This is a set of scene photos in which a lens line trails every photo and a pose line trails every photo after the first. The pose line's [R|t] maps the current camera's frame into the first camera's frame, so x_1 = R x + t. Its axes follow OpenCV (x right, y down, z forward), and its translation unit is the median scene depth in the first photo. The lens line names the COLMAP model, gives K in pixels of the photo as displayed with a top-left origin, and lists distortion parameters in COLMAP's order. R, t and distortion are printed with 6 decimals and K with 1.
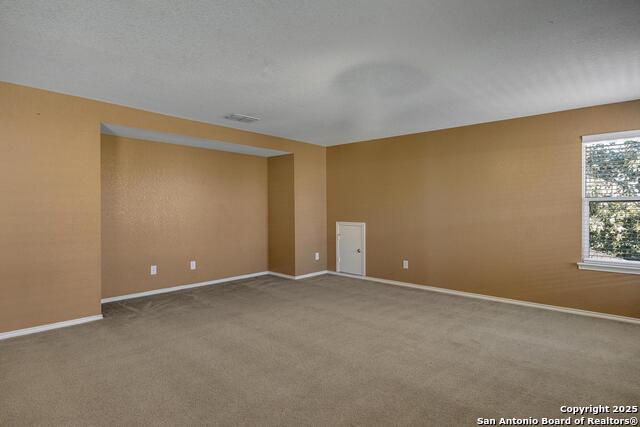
lens RADIAL K [[338.4, 0, 319.2], [0, 338.4, 207.0], [0, 0, 1]] dist [0.000381, -0.000140]
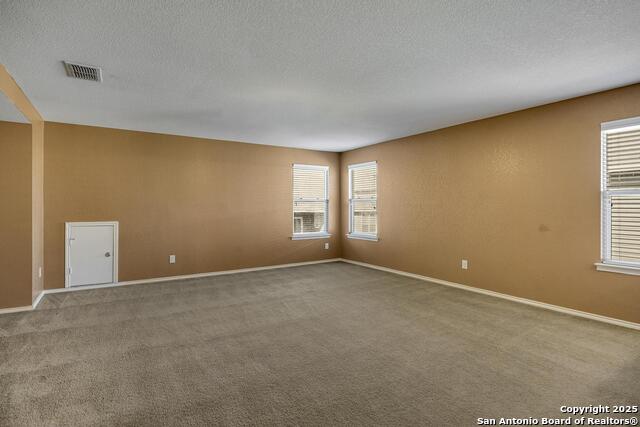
lens RADIAL K [[338.4, 0, 320.2], [0, 338.4, 211.5], [0, 0, 1]] dist [0.000381, -0.000140]
pose [[0.244255, -0.031578, 0.969197, -0.550589], [-0.019566, 0.999106, 0.037484, -0.020892], [-0.969514, -0.028119, 0.243419, 0.264914]]
